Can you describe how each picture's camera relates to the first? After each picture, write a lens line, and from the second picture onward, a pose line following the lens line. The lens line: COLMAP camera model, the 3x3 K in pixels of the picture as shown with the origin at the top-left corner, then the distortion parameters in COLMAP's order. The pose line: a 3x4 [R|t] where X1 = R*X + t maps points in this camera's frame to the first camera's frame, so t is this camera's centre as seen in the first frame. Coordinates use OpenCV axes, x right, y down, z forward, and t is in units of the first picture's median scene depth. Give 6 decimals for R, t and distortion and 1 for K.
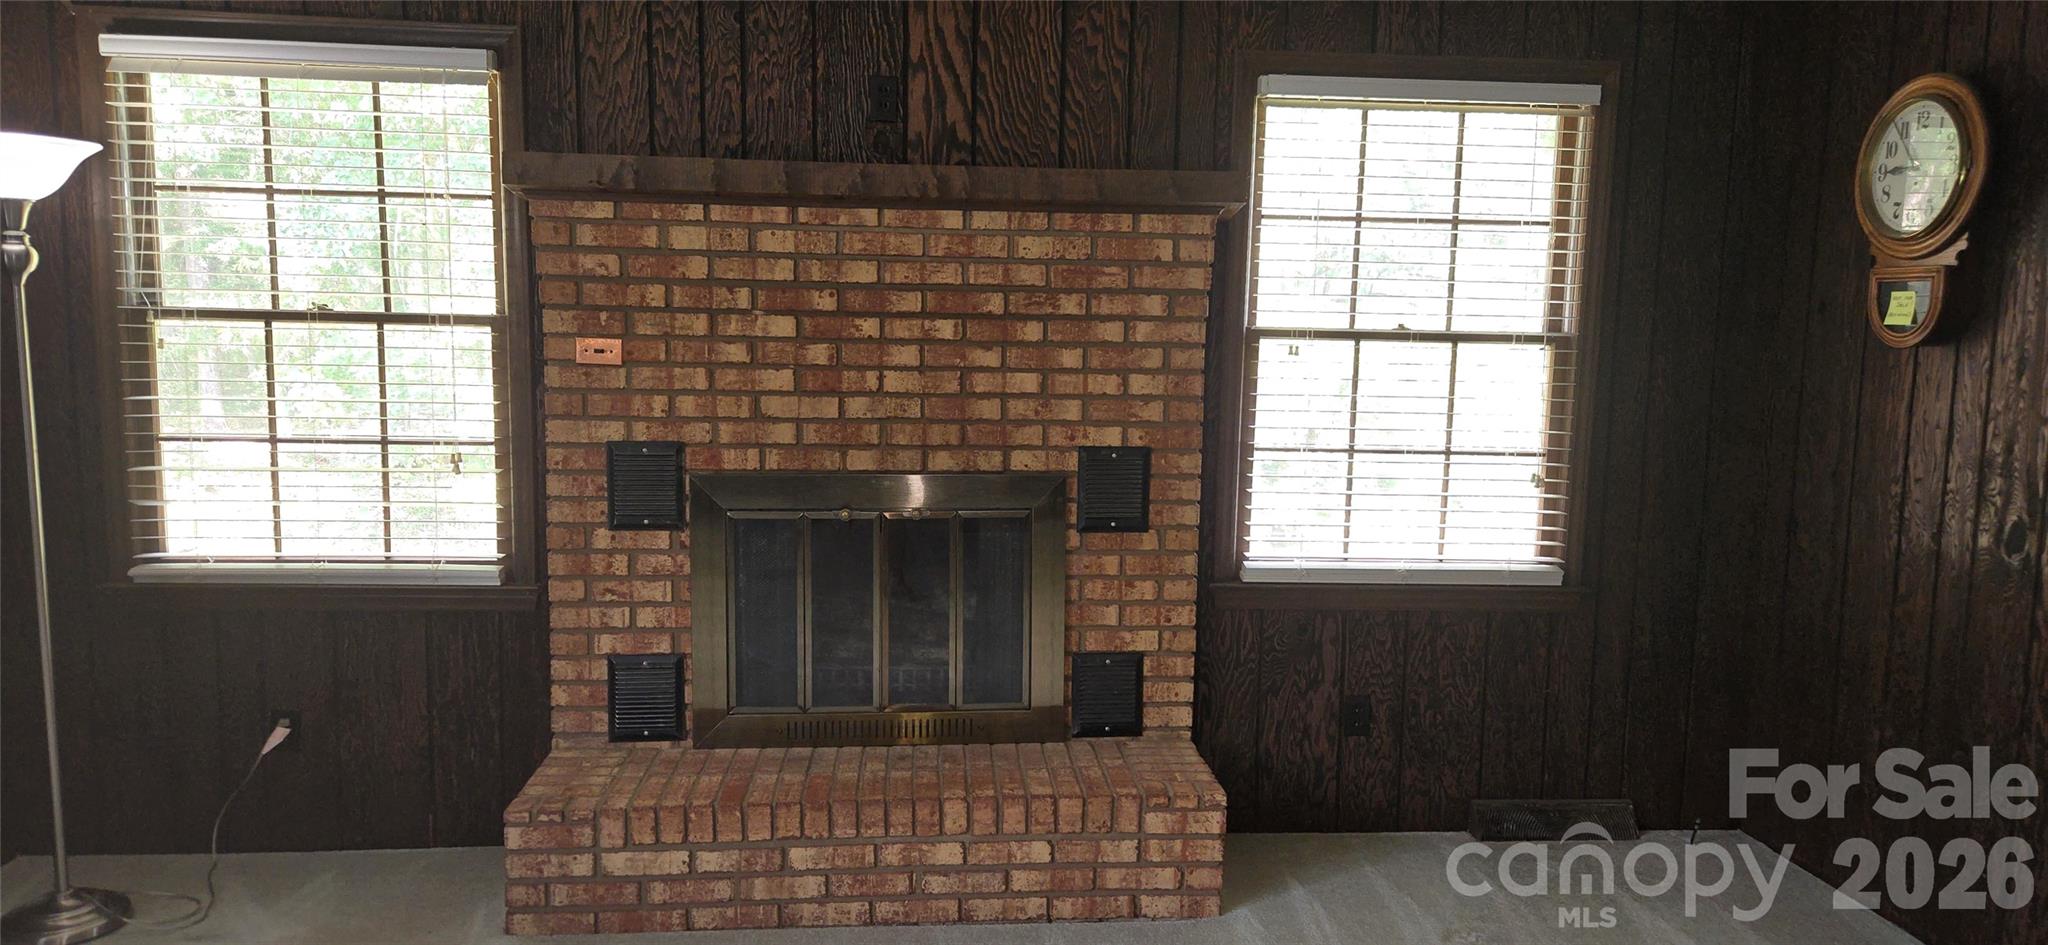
lens RADIAL K [[1395.0, 0, 1030.4], [0, 1395.0, 495.2], [0, 0, 1]] dist [0.089887, -0.073566]
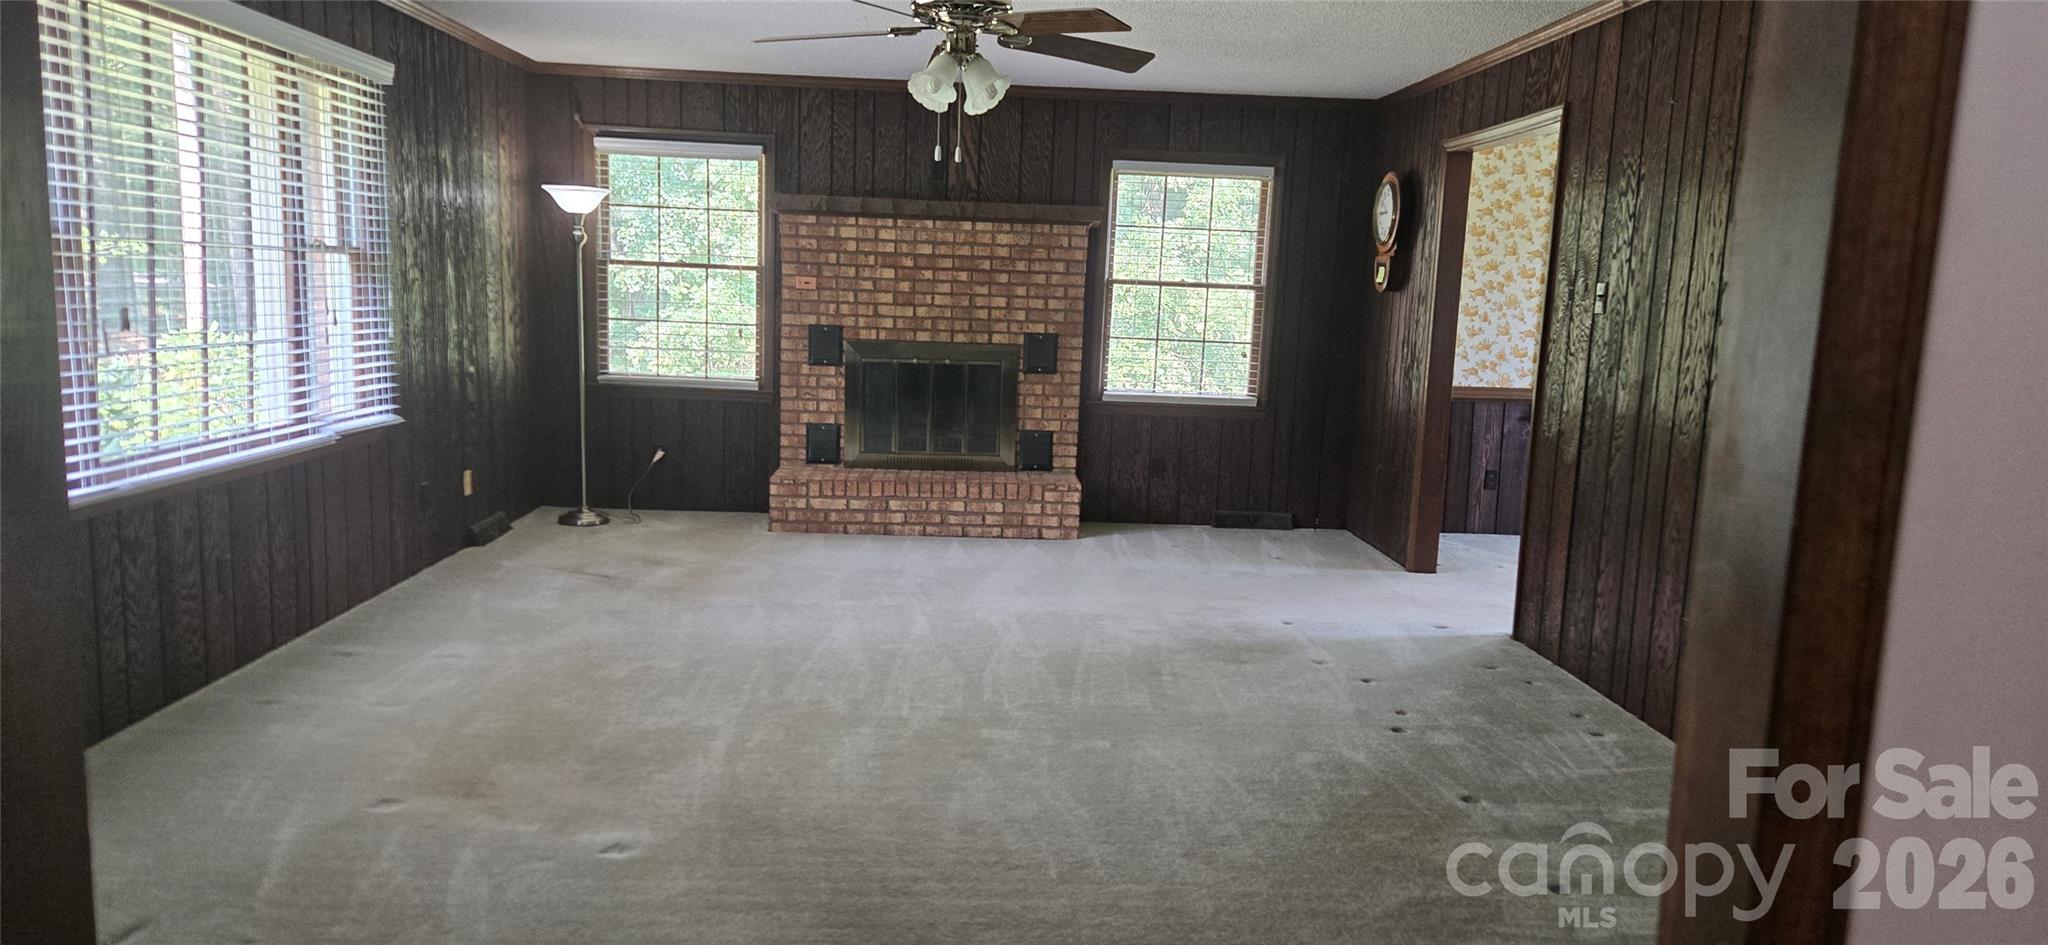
lens RADIAL K [[1395.0, 0, 1030.4], [0, 1395.0, 495.2], [0, 0, 1]] dist [0.089887, -0.073566]
pose [[0.999139, 0.025081, -0.033059, 0.123945], [-0.024296, 0.999418, 0.023948, 0.166772], [0.033640, -0.023124, 0.999166, -1.174869]]
